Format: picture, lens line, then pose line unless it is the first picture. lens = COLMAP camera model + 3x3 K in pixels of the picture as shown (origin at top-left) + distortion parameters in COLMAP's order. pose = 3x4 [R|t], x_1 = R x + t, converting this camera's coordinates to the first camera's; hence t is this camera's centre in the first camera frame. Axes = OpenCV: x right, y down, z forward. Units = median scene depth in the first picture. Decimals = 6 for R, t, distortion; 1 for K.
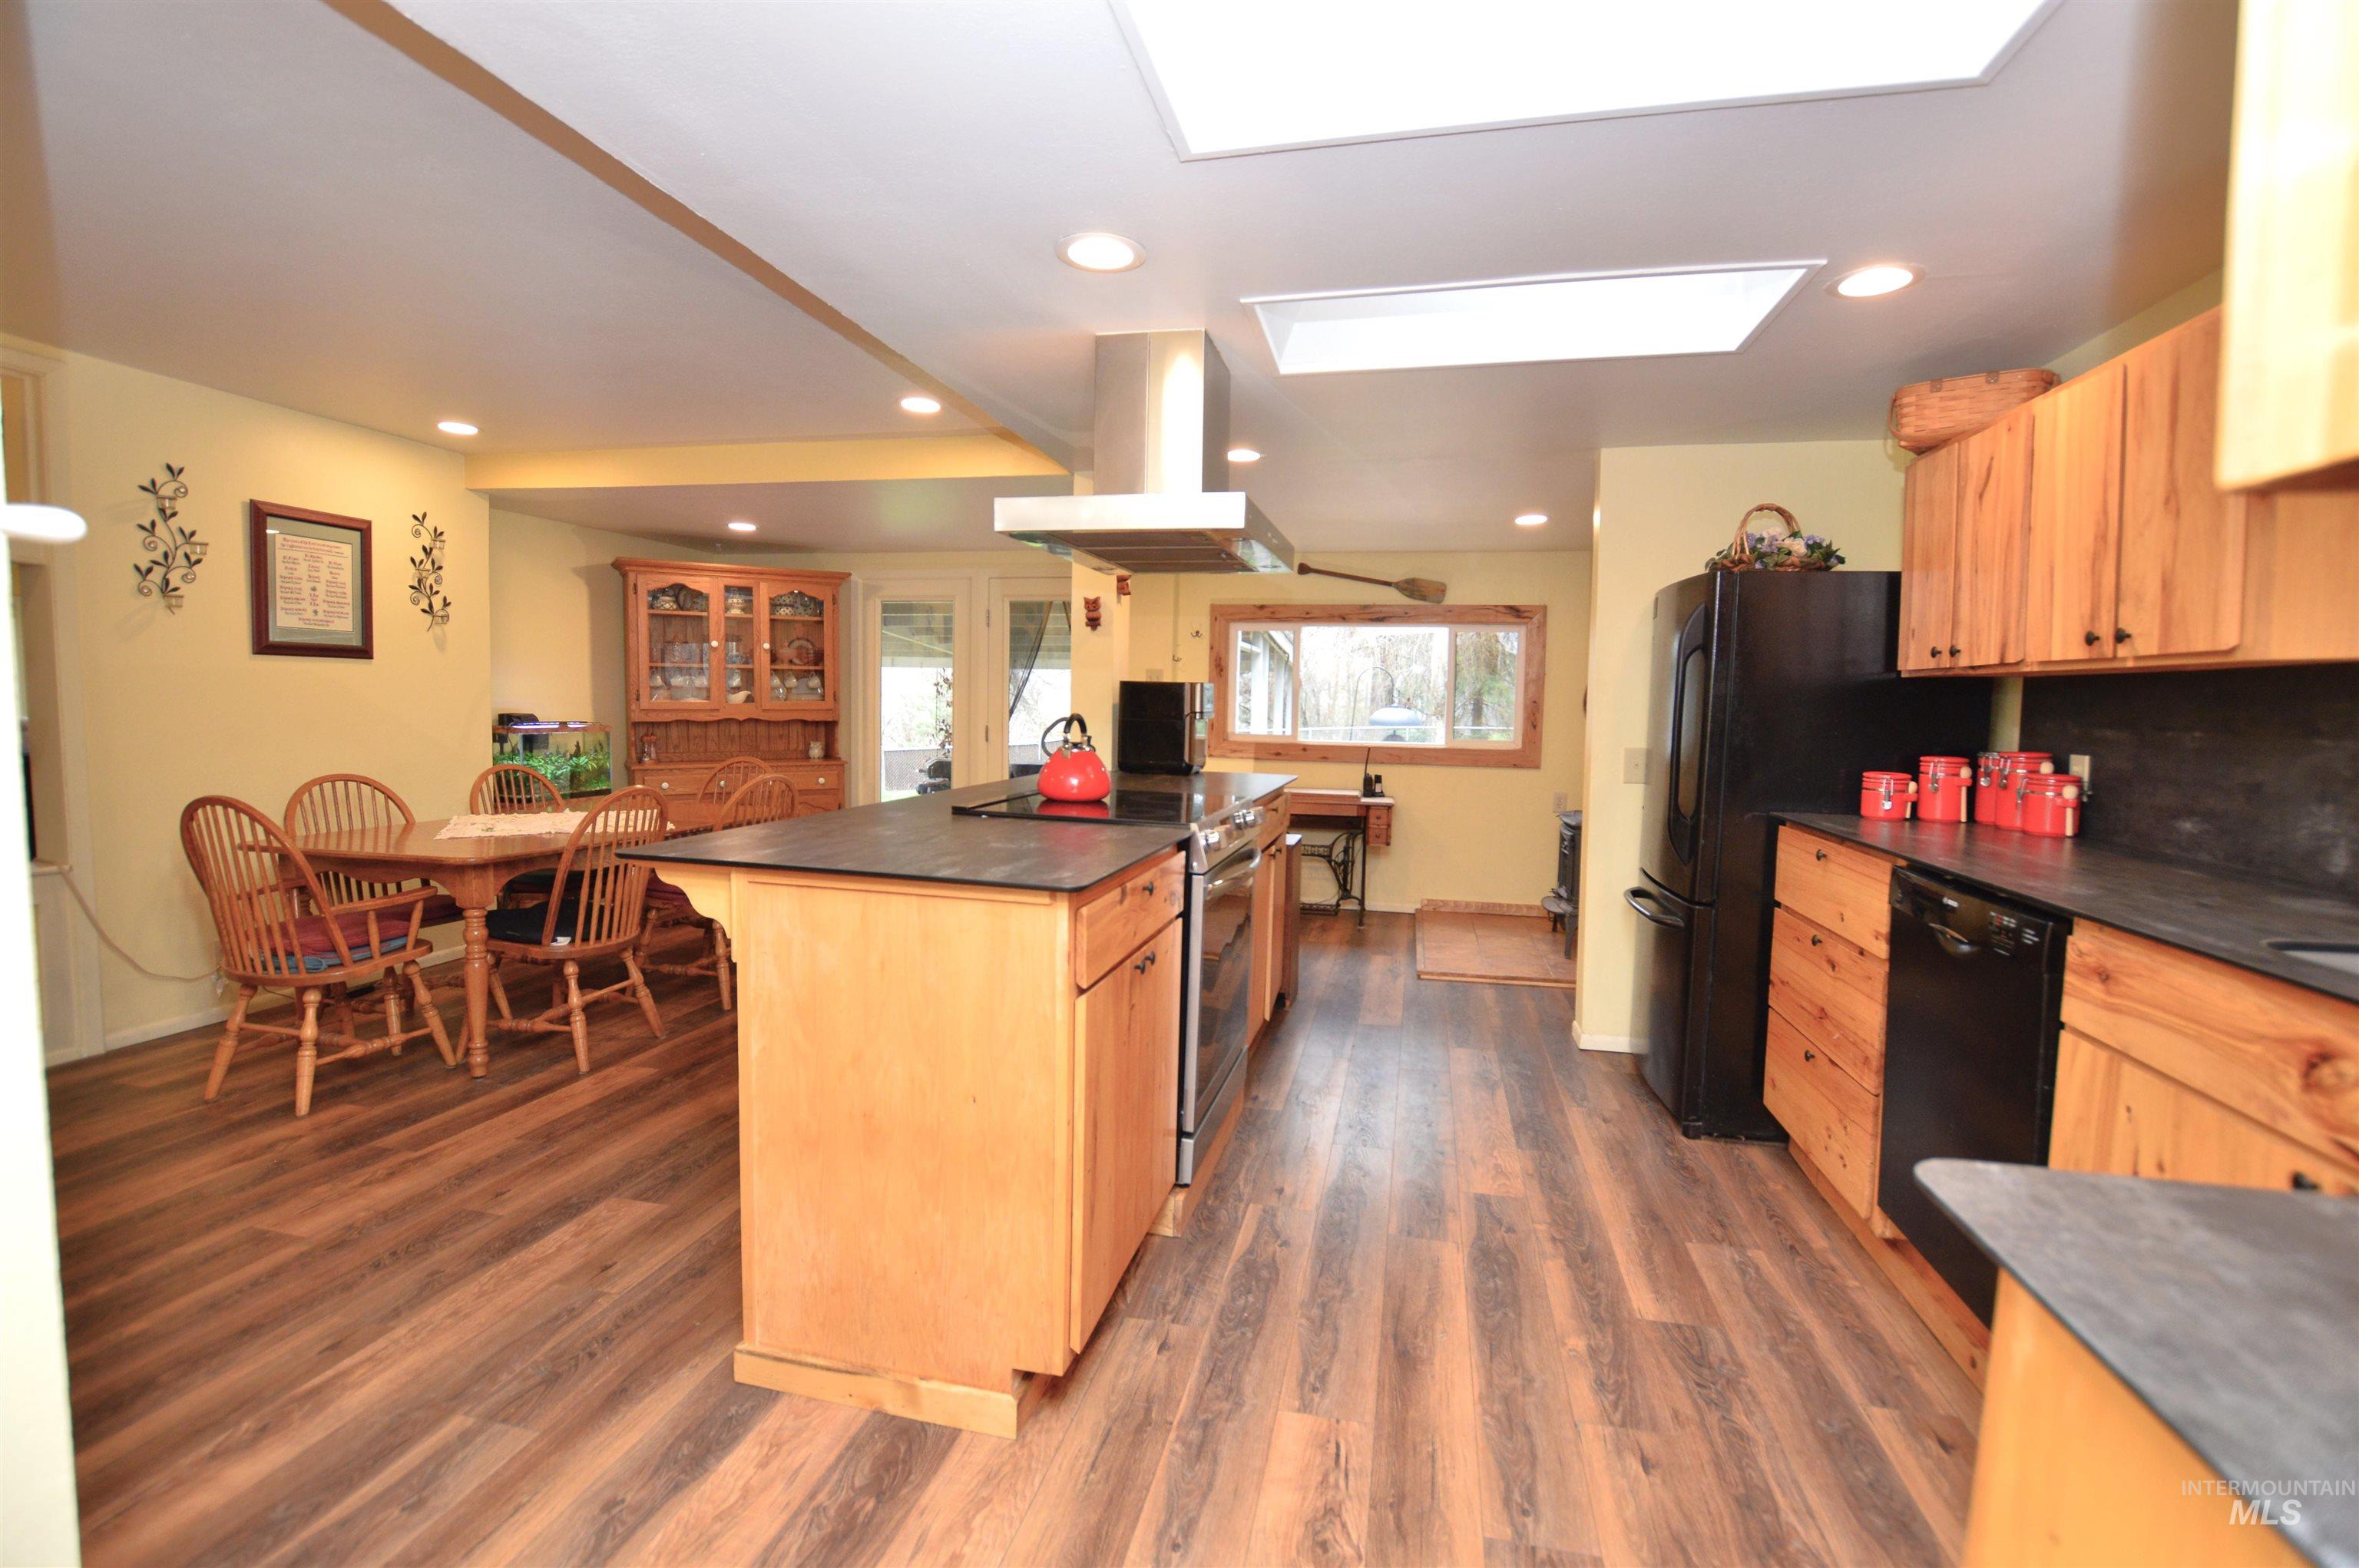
lens RADIAL K [[1051.1, 0, 1184.1], [0, 1051.1, 778.5], [0, 0, 1]] dist [-0.030030, 0.001648]
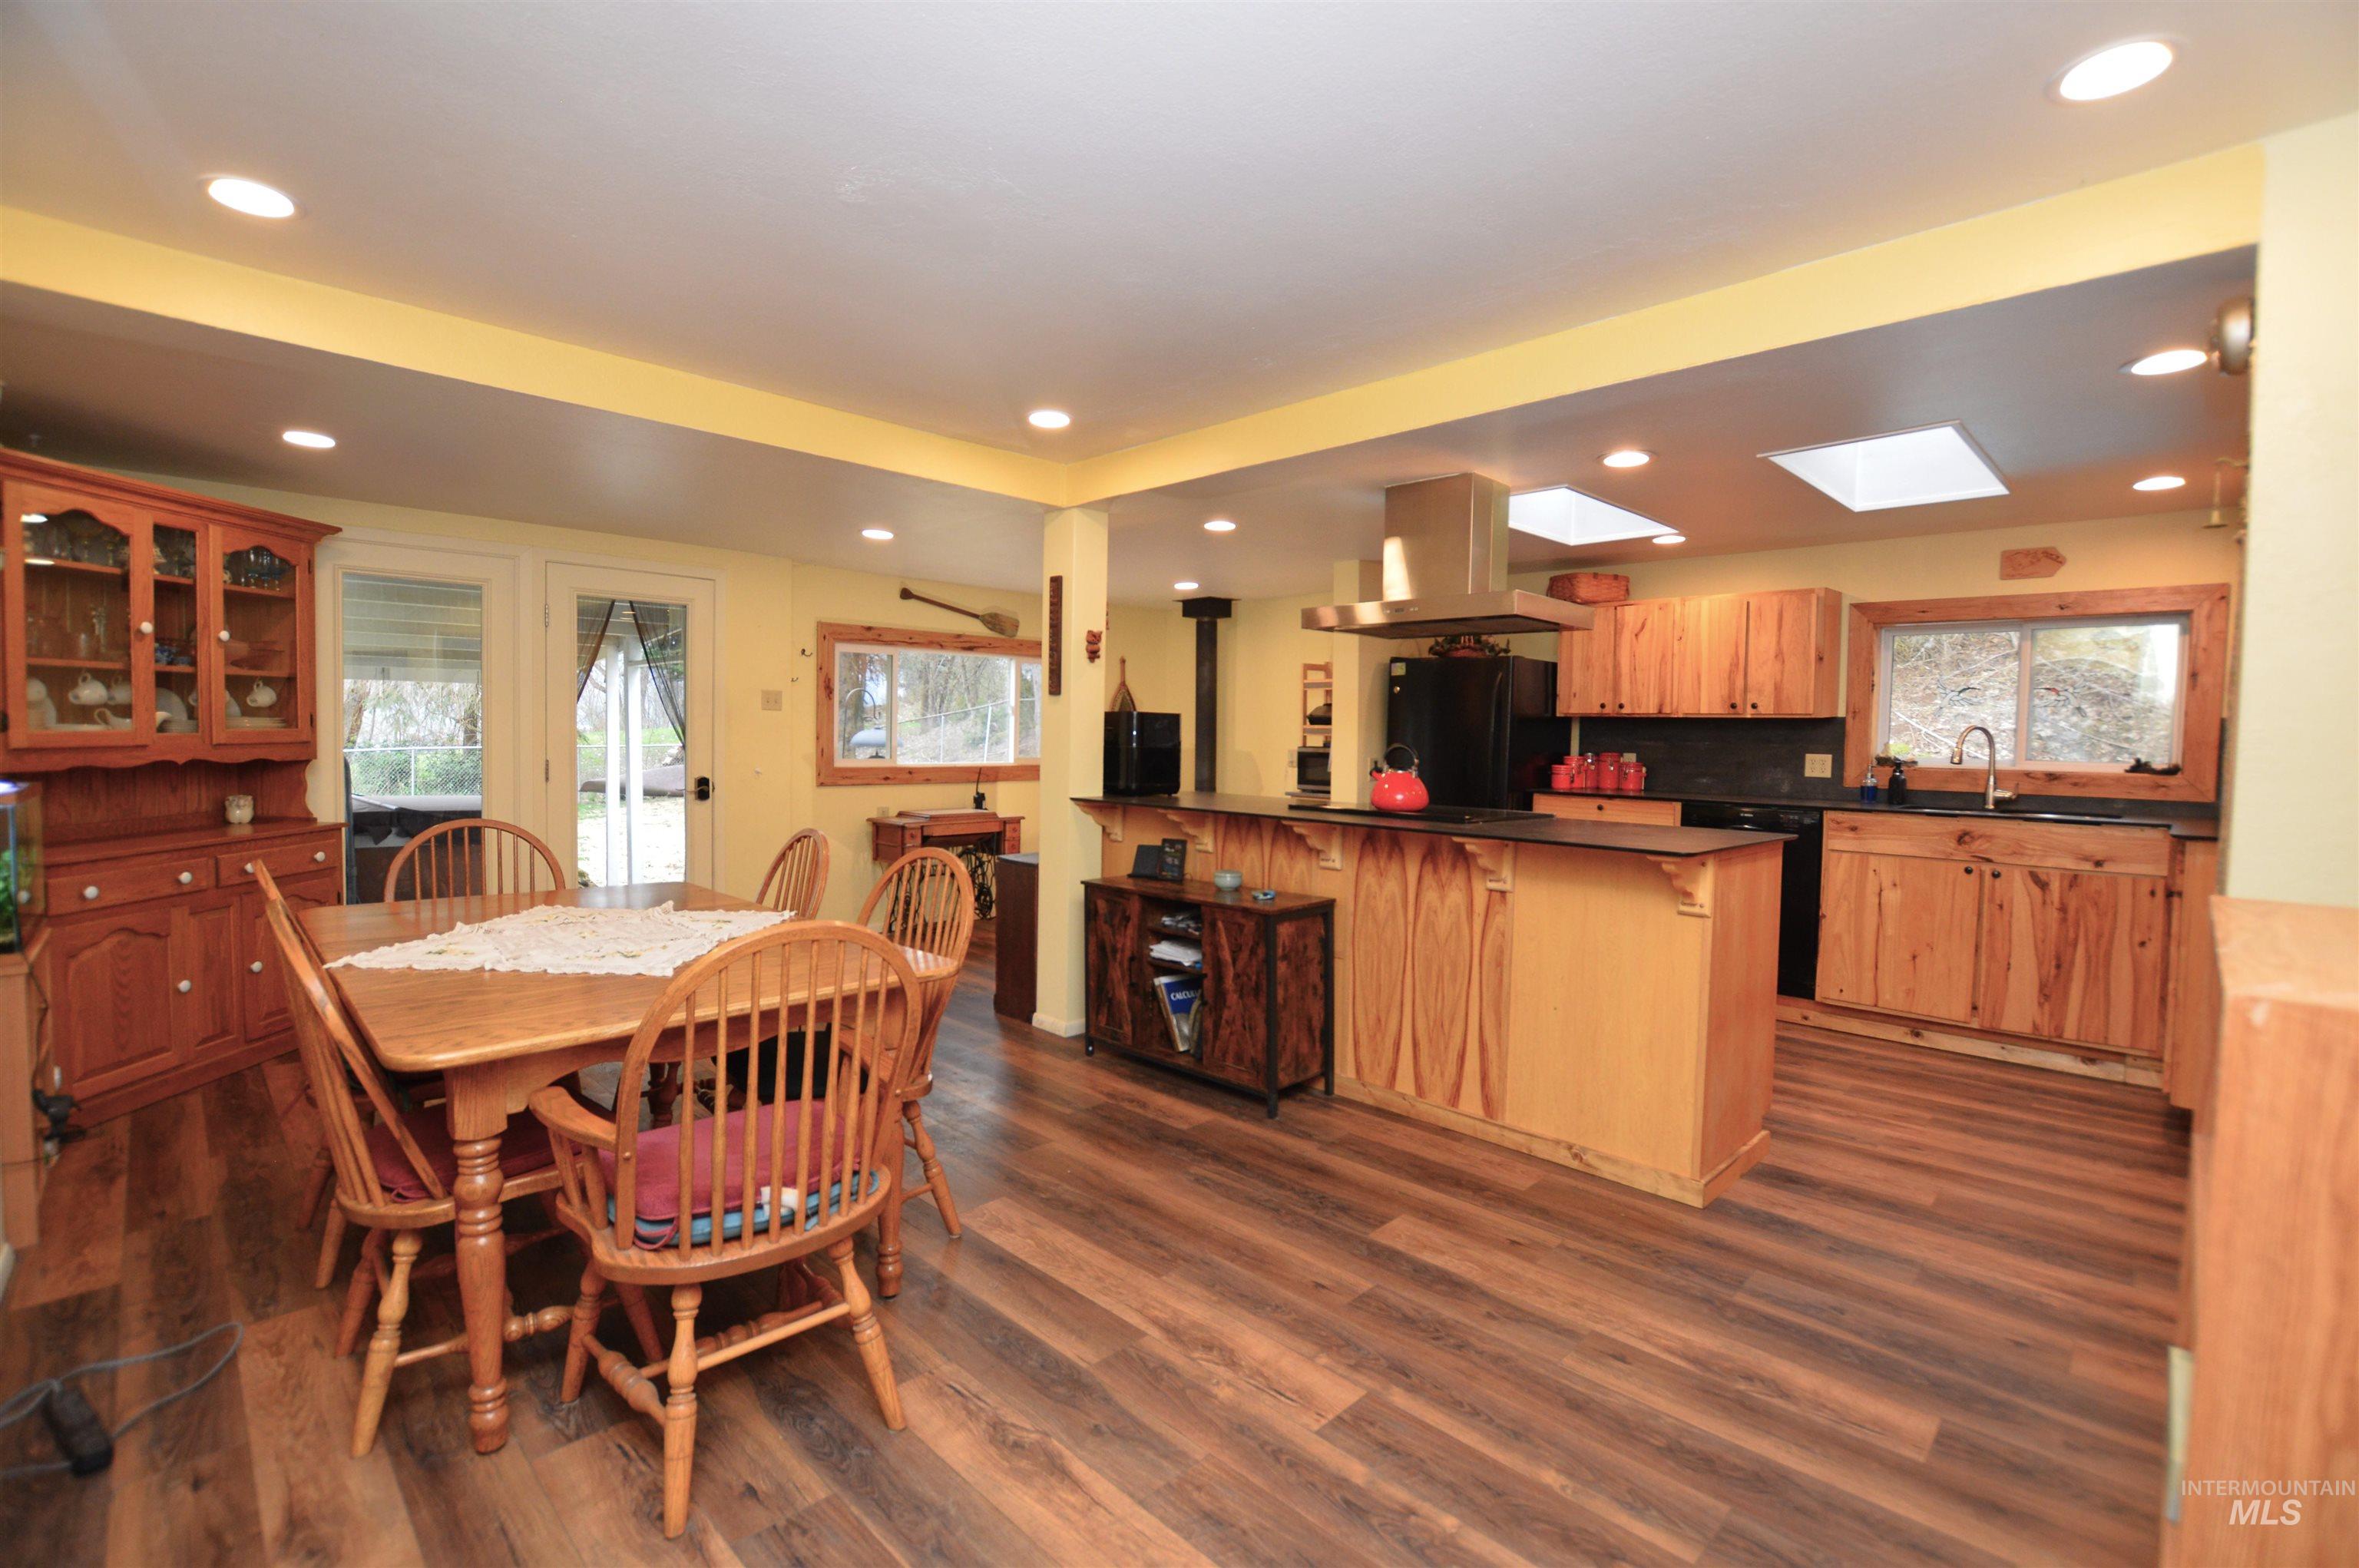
lens RADIAL K [[1051.1, 0, 1184.1], [0, 1051.1, 778.5], [0, 0, 1]] dist [-0.030030, 0.001648]
pose [[0.530301, -0.048086, 0.846445, -1.266705], [0.057817, 0.998117, 0.020479, -0.057713], [-0.845836, 0.038079, 0.532083, 0.512306]]
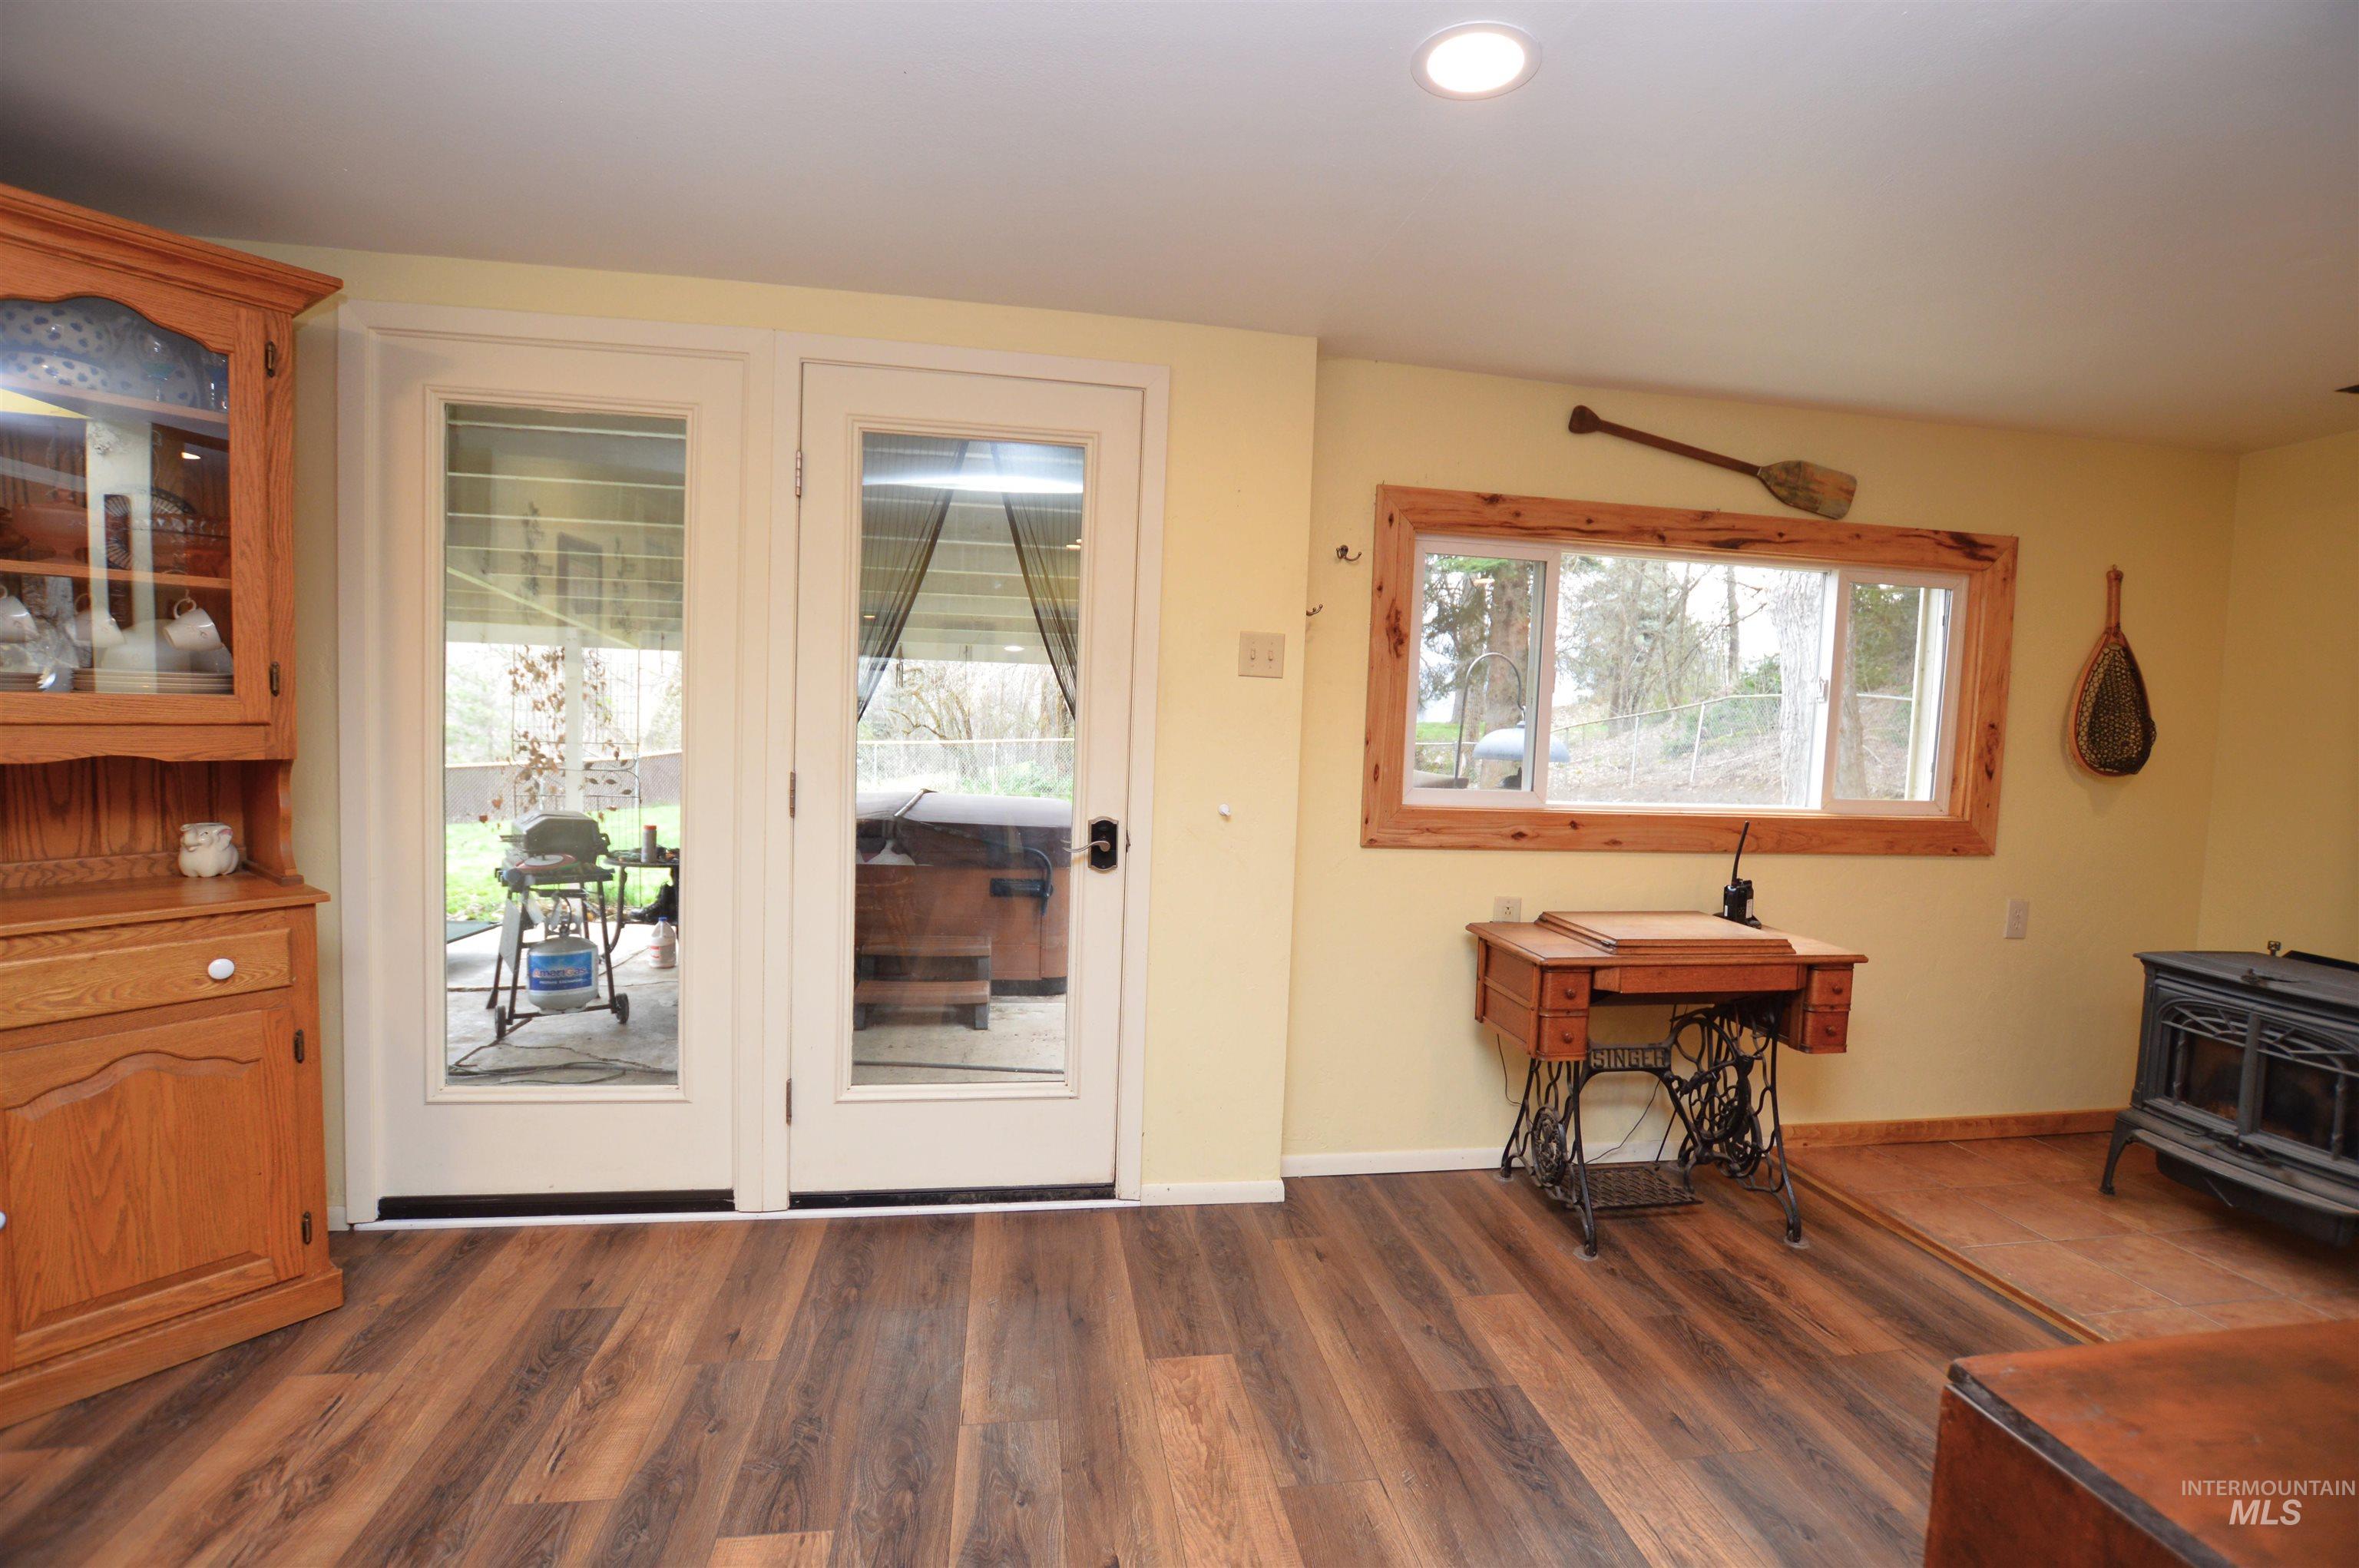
lens RADIAL K [[1051.1, 0, 1184.1], [0, 1051.1, 778.5], [0, 0, 1]] dist [-0.030030, 0.001648]
pose [[0.928266, -0.008208, 0.371827, -0.436773], [0.010370, 0.999939, -0.003817, -0.100390], [-0.371773, 0.007399, 0.928294, 1.367787]]
